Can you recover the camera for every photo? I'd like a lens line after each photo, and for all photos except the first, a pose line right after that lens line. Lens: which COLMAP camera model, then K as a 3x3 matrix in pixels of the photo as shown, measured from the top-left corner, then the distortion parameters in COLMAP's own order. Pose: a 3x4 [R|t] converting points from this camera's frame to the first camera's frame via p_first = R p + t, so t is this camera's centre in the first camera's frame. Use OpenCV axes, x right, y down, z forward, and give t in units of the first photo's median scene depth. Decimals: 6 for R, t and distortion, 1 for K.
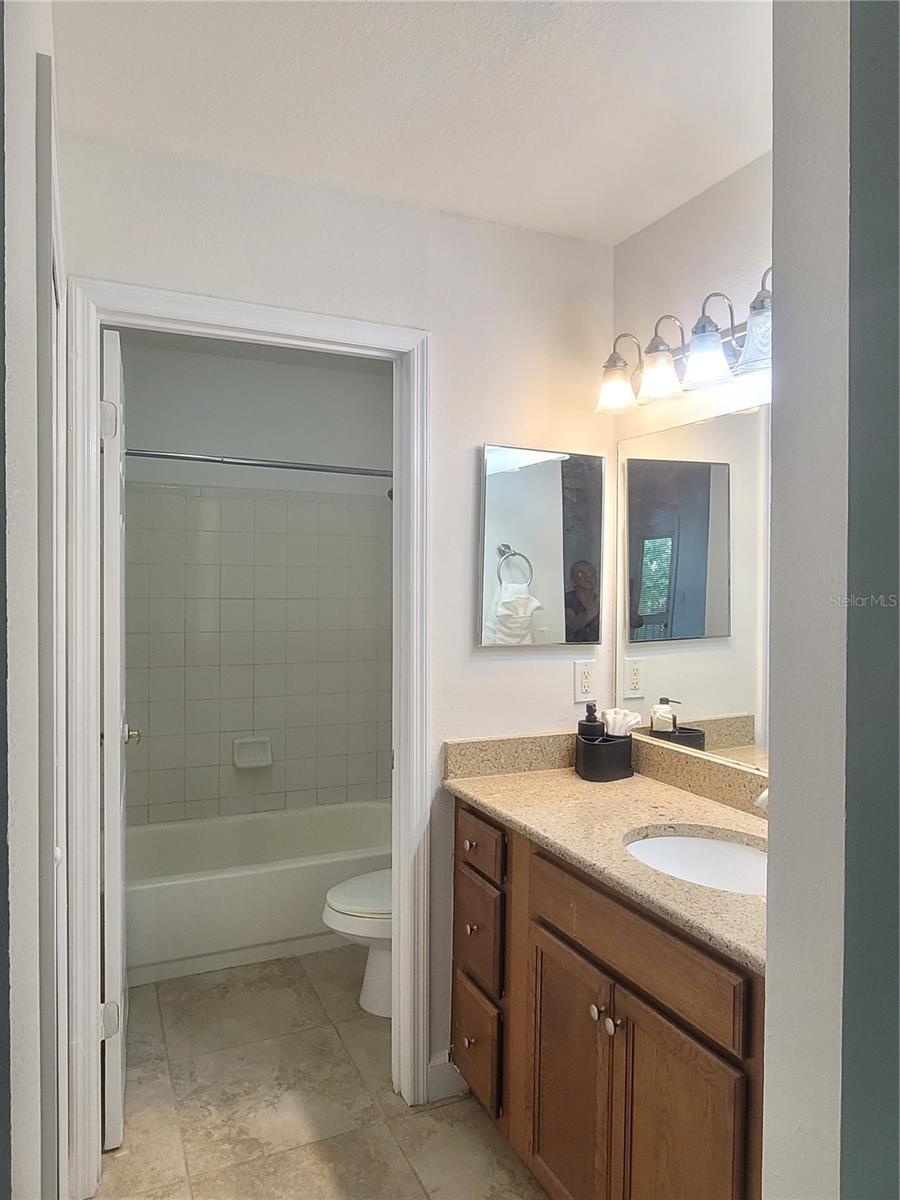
lens RADIAL K [[797.0, 0, 443.4], [0, 797.0, 605.5], [0, 0, 1]] dist [-0.004561, -0.001989]
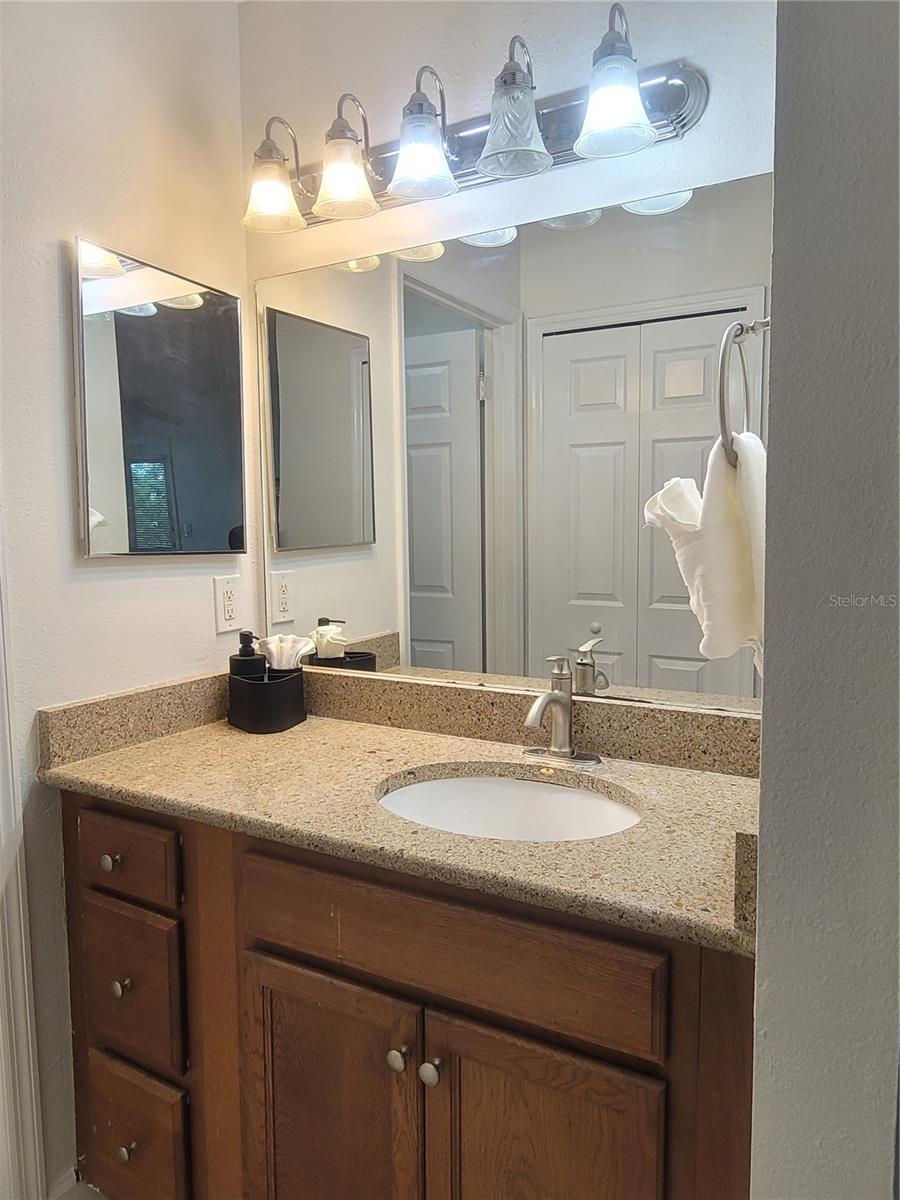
lens RADIAL K [[797.0, 0, 450.0], [0, 797.0, 602.5], [0, 0, 1]] dist [-0.004561, -0.001989]
pose [[0.805198, -0.068333, 0.589055, -0.100682], [0.030852, 0.996821, 0.073463, 0.049064], [-0.592203, -0.040979, 0.804746, 0.301055]]
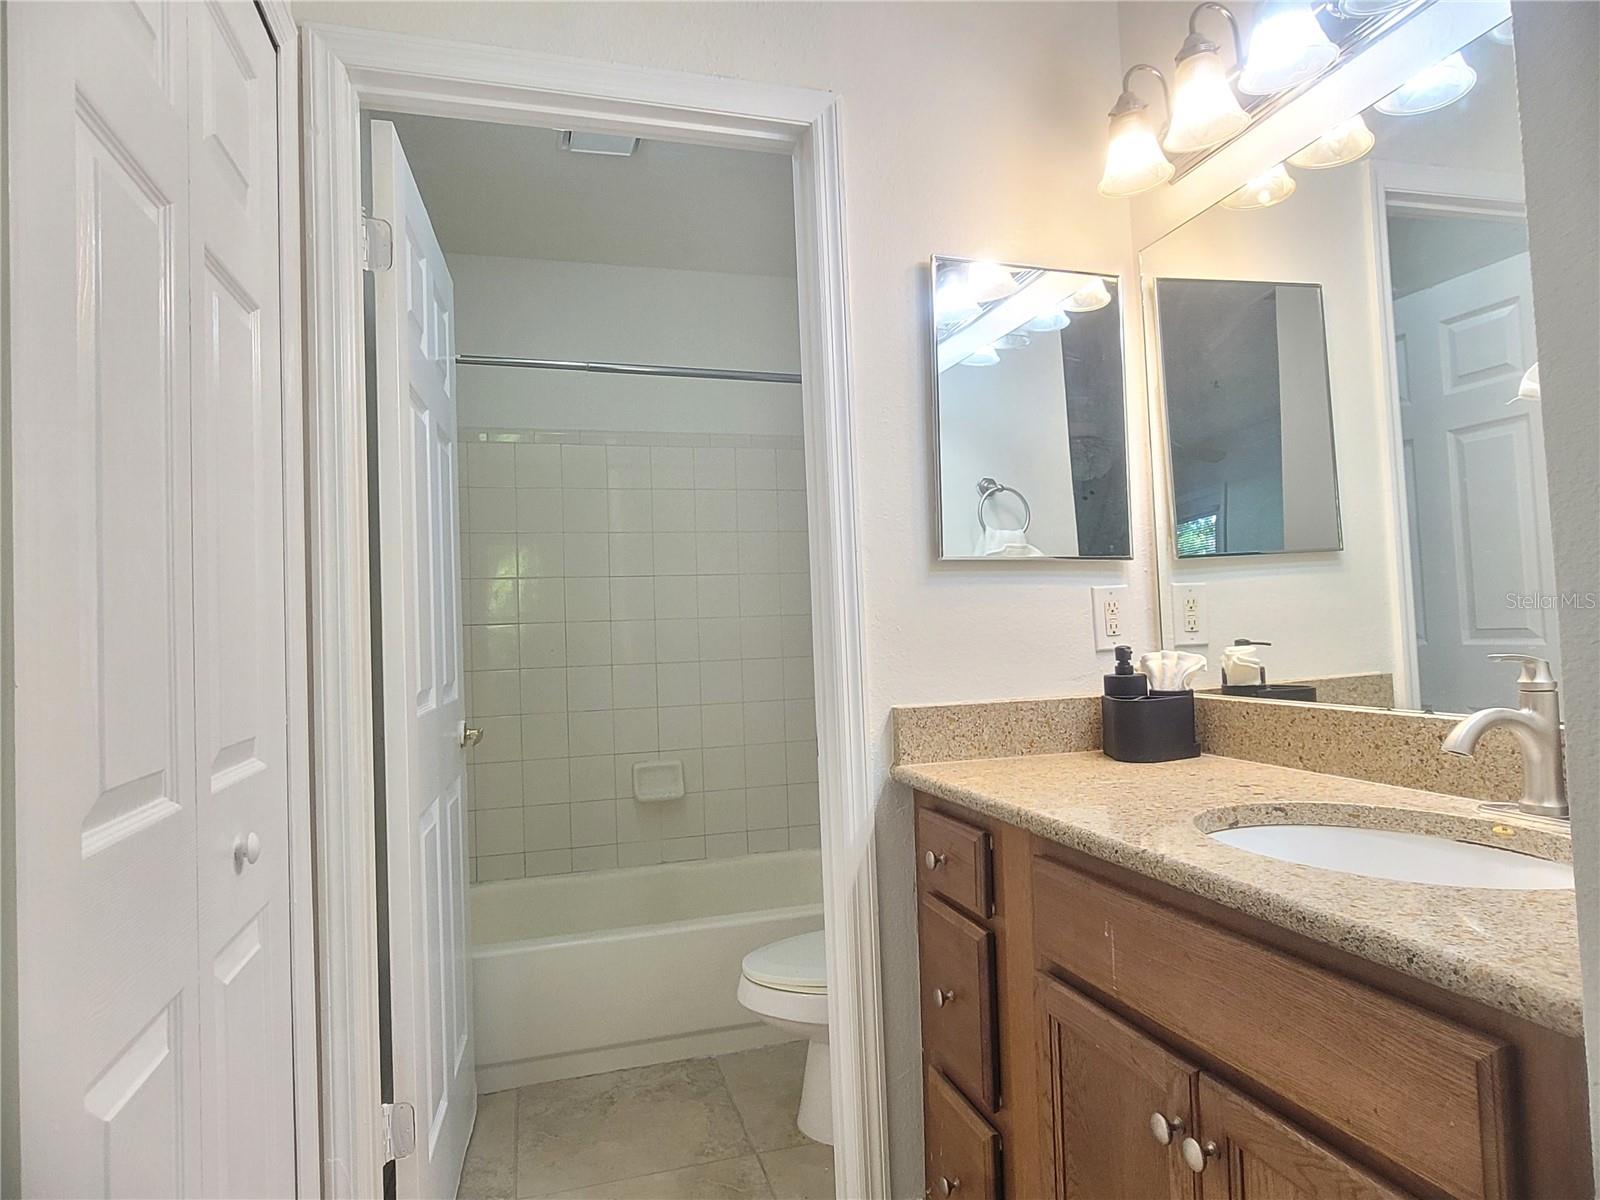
lens RADIAL K [[951.5, 0, 794.9], [0, 951.5, 601.9], [0, 0, 1]] dist [-0.009018, 0.005171]
pose [[0.988282, -0.050232, -0.144140, 0.038378], [0.041759, 0.997250, -0.061222, 0.127807], [0.146819, 0.054486, 0.987662, 0.215134]]
